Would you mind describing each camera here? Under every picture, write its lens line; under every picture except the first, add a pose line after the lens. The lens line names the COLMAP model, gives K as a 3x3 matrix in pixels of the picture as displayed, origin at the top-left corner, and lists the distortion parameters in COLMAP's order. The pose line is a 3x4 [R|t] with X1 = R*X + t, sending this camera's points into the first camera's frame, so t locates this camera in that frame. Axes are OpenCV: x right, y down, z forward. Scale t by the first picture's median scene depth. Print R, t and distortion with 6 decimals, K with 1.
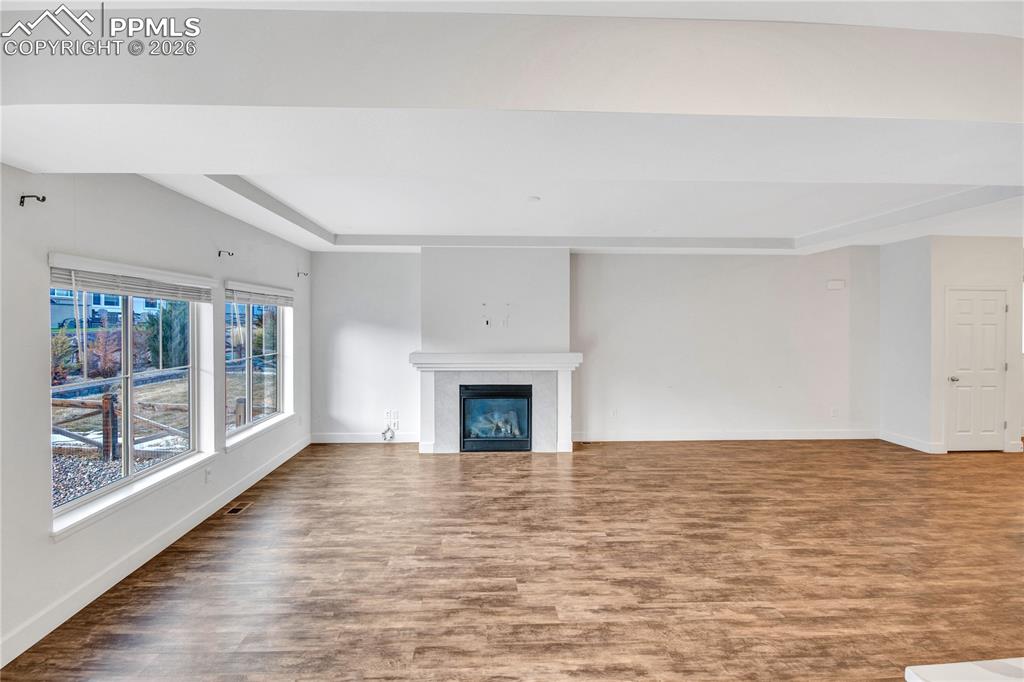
lens RADIAL K [[459.8, 0, 482.3], [0, 459.8, 325.6], [0, 0, 1]] dist [0.002373, 0.000033]
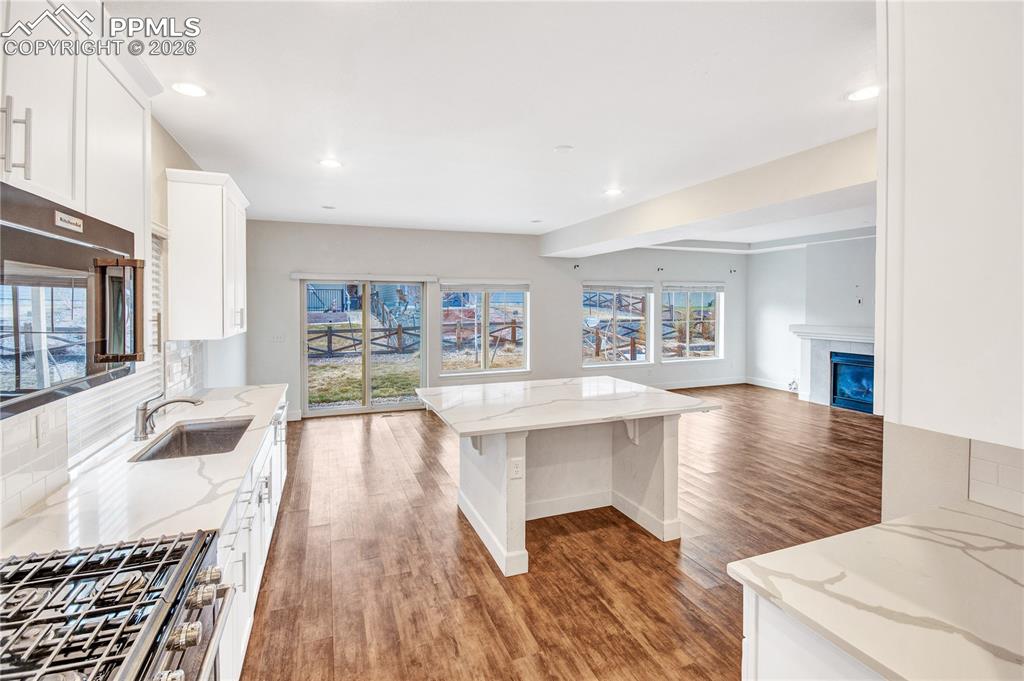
lens RADIAL K [[458.2, 0, 509.8], [0, 458.2, 309.9], [0, 0, 1]] dist [0.001005, -0.000020]
pose [[0.344455, 0.013960, -0.938699, 1.263654], [-0.002873, 0.999900, 0.013816, 0.001530], [0.938798, -0.002062, 0.344461, -0.387676]]
